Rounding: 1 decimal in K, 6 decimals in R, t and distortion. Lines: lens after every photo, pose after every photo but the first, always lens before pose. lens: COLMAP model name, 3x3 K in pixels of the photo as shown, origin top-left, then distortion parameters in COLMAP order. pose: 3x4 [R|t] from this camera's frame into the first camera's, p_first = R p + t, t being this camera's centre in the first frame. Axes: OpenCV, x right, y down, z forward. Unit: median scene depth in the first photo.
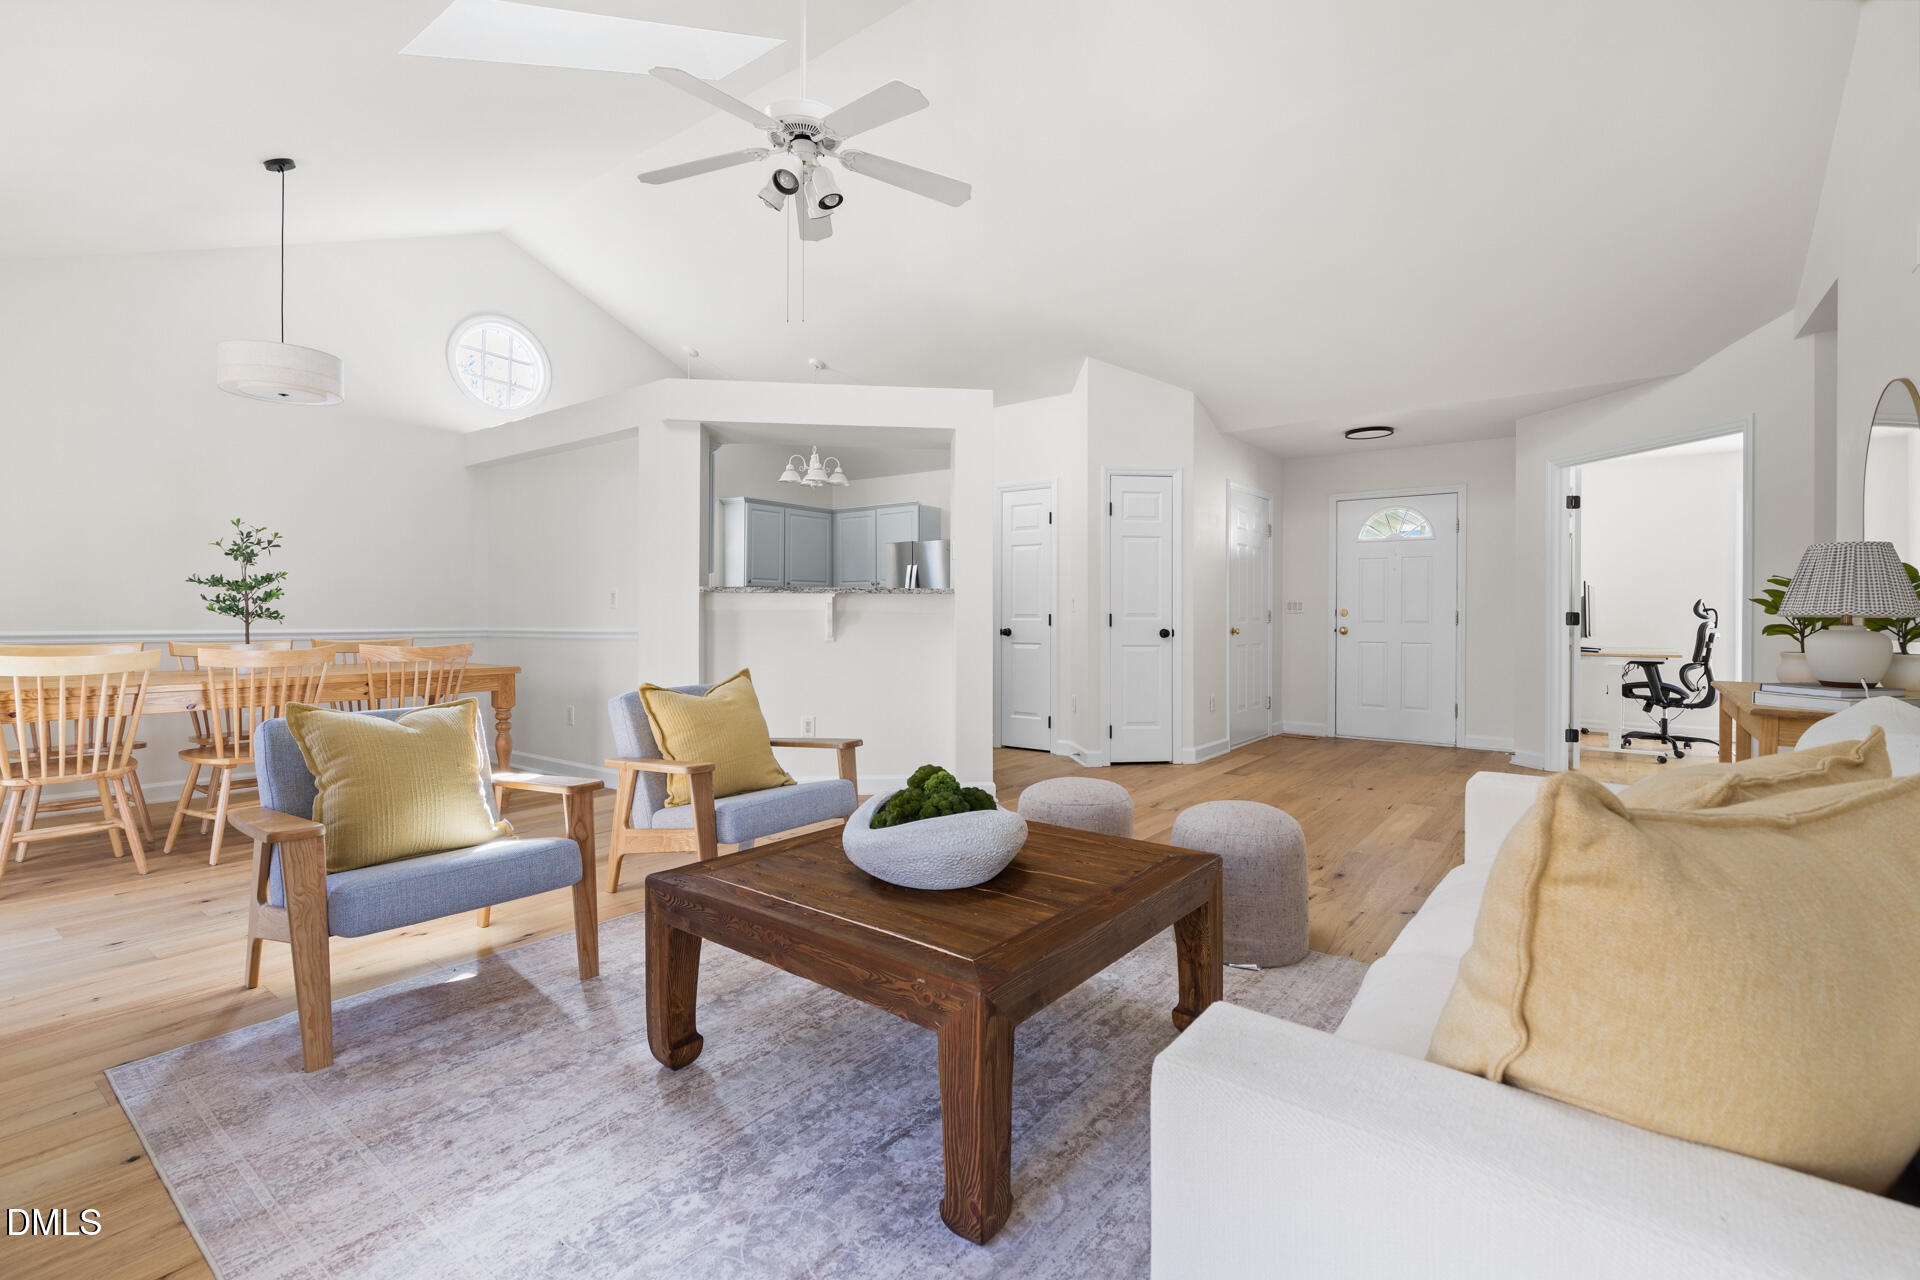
lens RADIAL K [[852.6, 0, 982.7], [0, 852.6, 611.5], [0, 0, 1]] dist [0.001501, 0.000236]
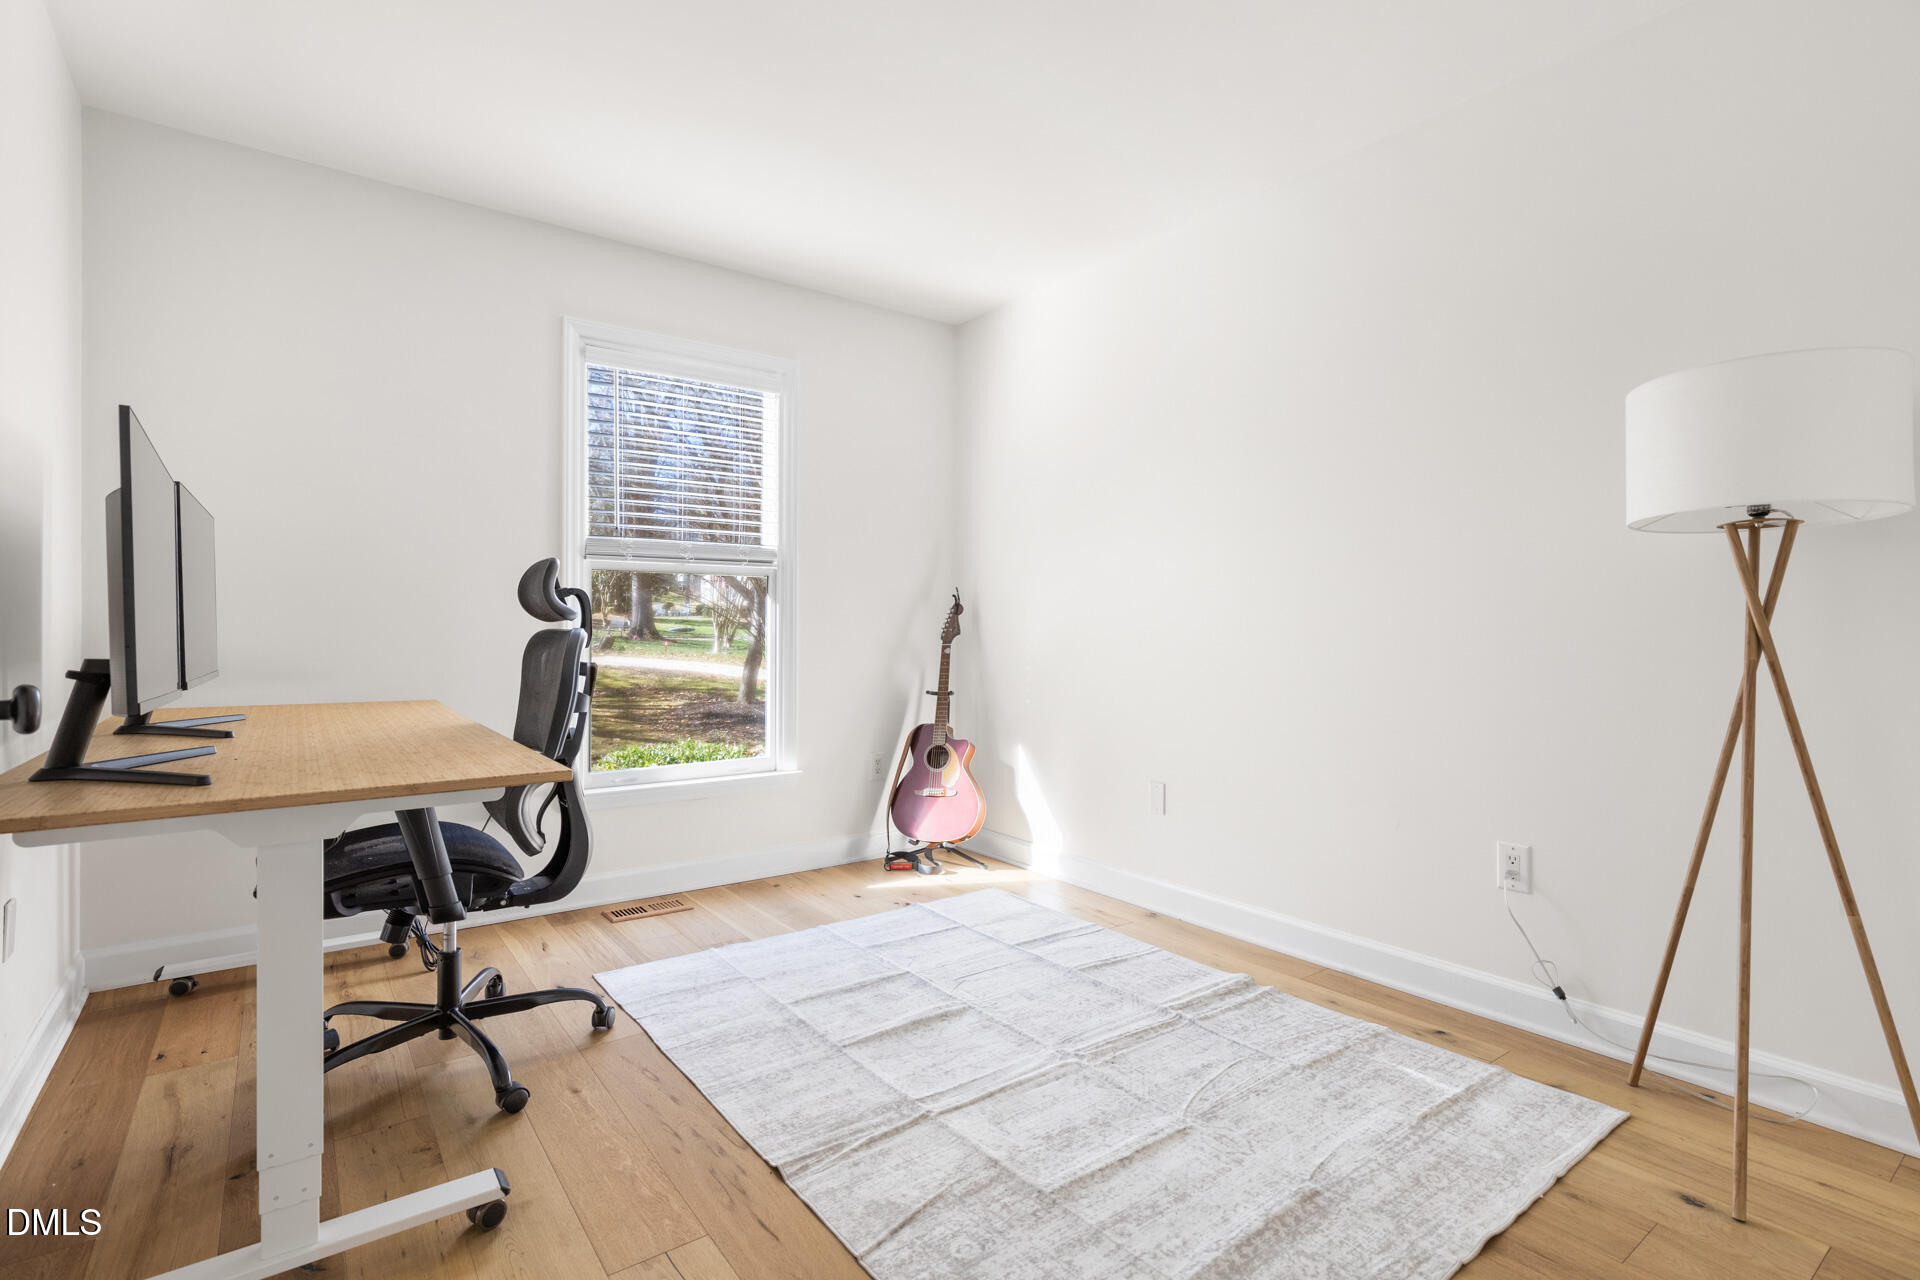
lens RADIAL K [[903.3, 0, 957.8], [0, 903.3, 631.9], [0, 0, 1]] dist [-0.001880, 0.000128]
pose [[0.291173, -0.010057, 0.956618, 1.601417], [-0.007367, 0.999892, 0.012755, 0.022559], [-0.956642, -0.010762, 0.291067, 2.153359]]
